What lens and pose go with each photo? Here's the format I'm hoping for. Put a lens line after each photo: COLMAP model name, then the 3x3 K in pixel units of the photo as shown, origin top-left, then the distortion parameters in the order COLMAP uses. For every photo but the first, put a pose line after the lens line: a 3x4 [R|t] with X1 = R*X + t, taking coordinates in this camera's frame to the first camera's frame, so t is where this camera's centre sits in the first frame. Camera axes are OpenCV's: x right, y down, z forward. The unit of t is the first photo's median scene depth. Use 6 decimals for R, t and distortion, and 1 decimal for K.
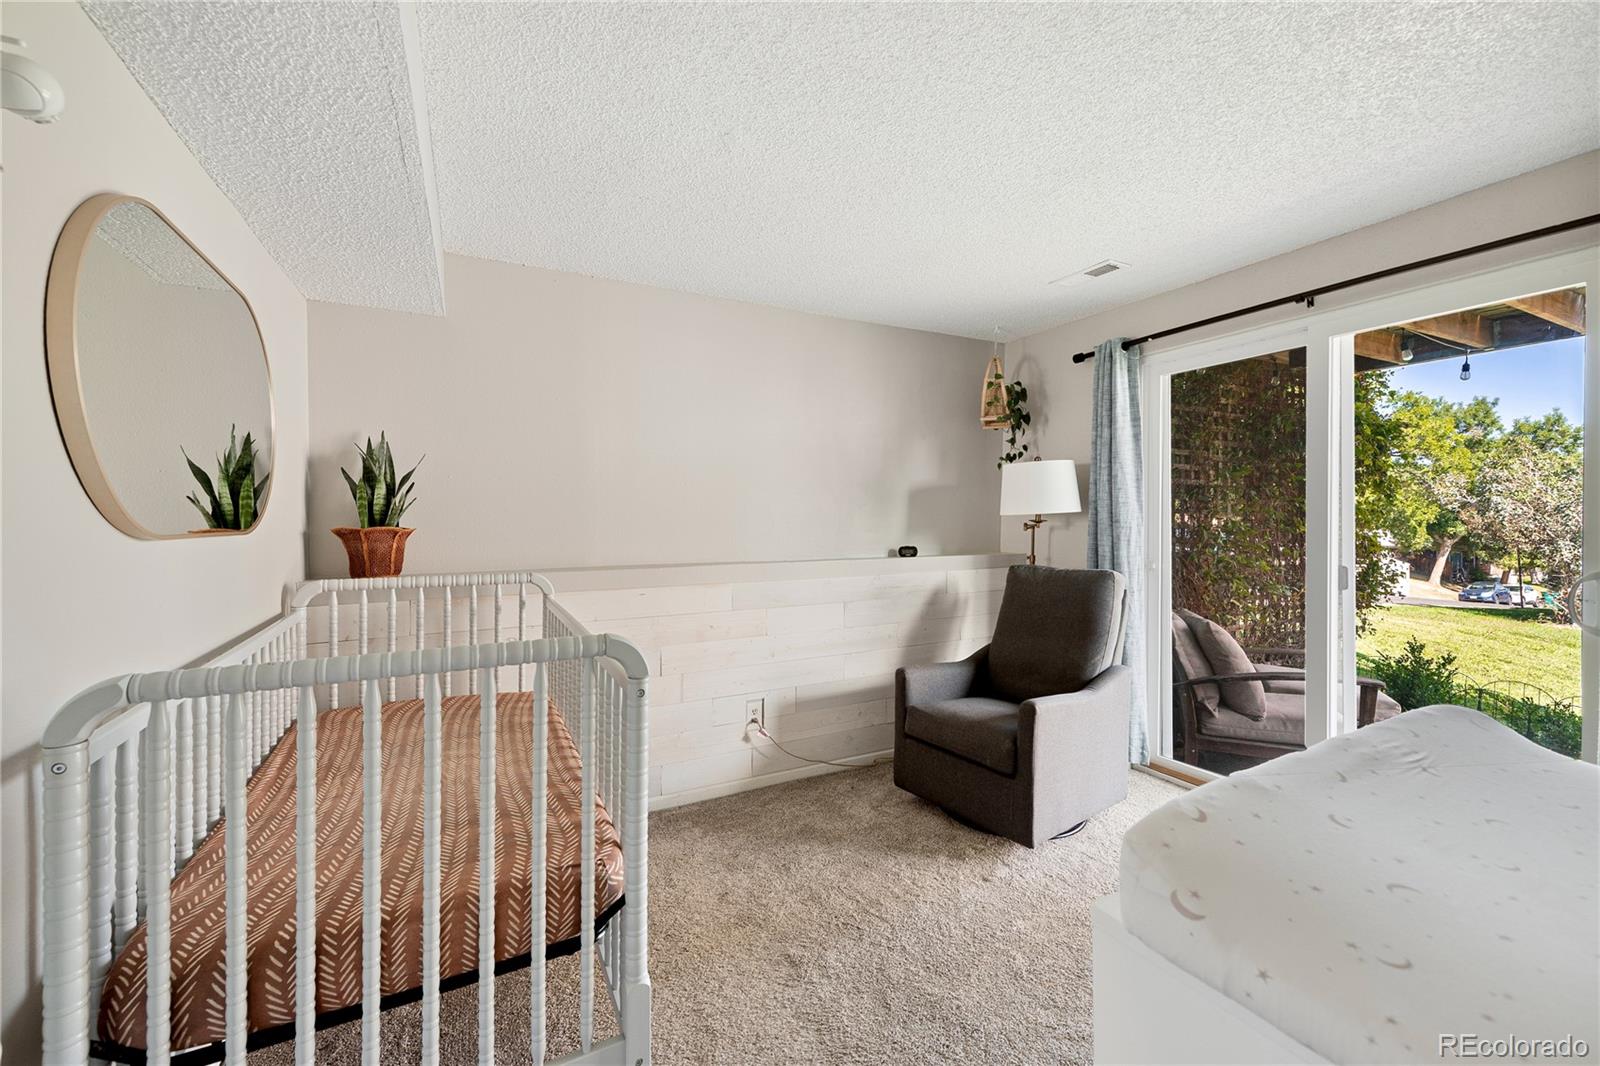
lens RADIAL K [[634.3, 0, 796.0], [0, 634.3, 526.0], [0, 0, 1]] dist [0.016545, 0.001264]
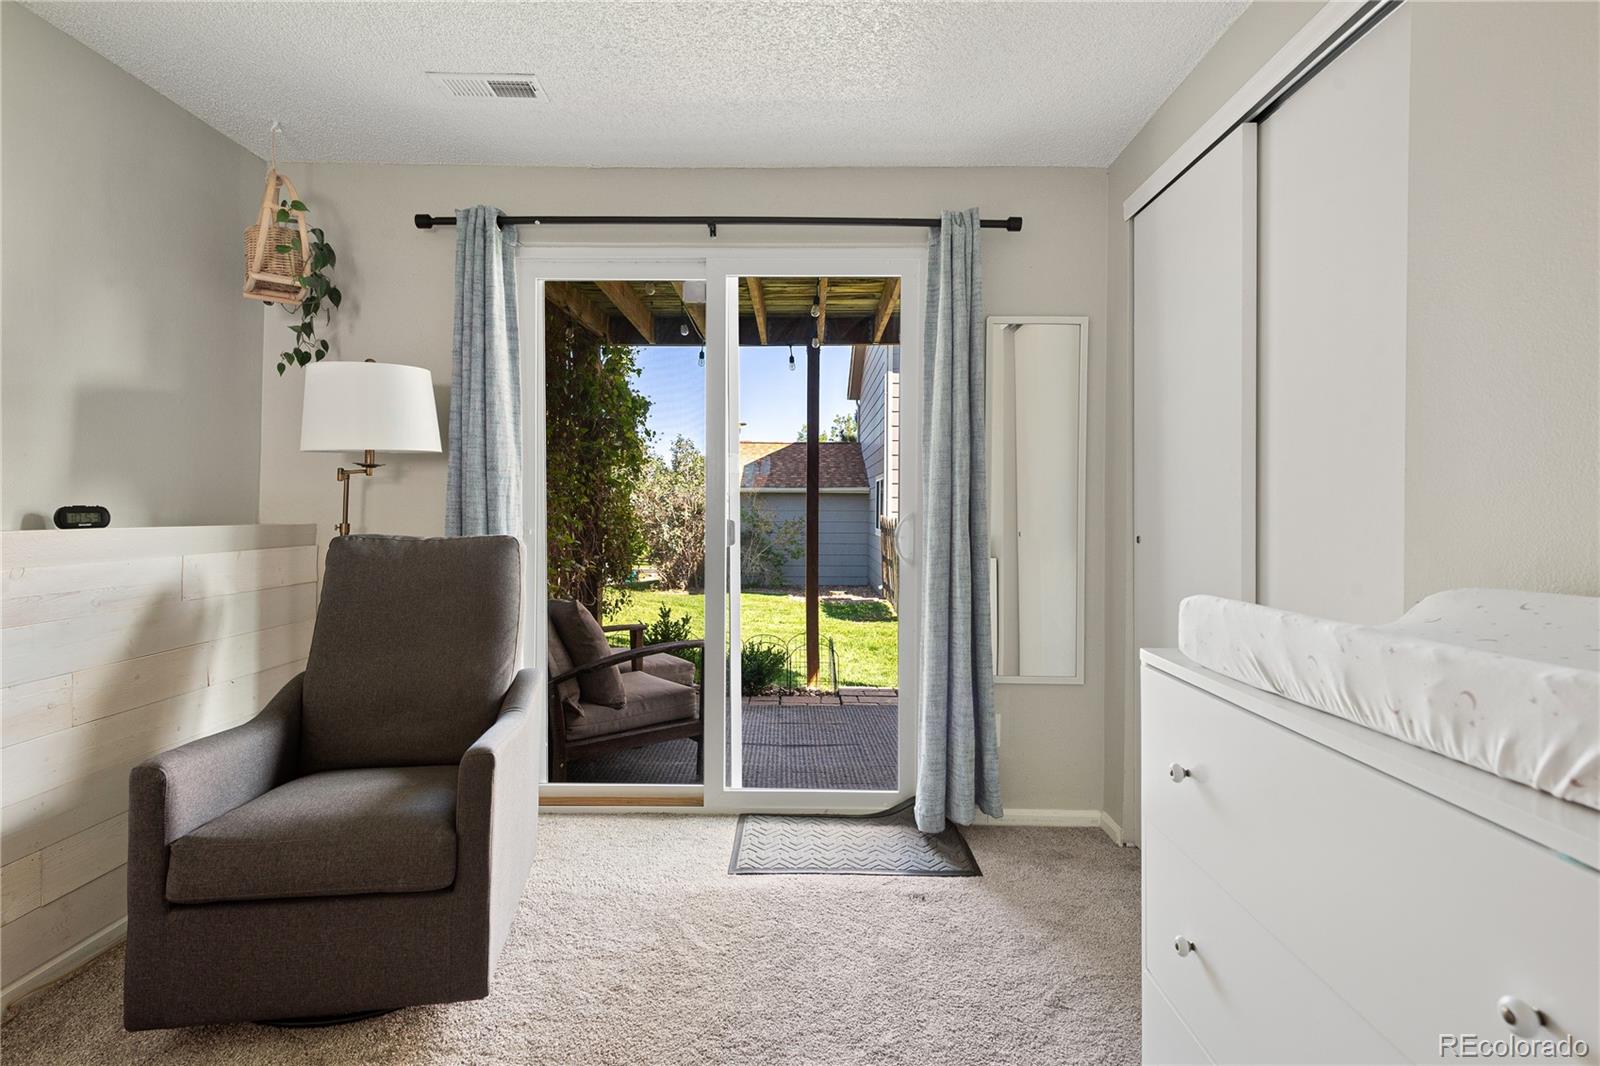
lens RADIAL K [[775.2, 0, 798.3], [0, 775.2, 520.5], [0, 0, 1]] dist [0.009353, -0.001531]
pose [[0.464535, -0.003840, 0.885547, -0.094079], [0.003205, 0.999991, 0.002655, 0.047068], [-0.885549, 0.001605, 0.464543, 0.296644]]
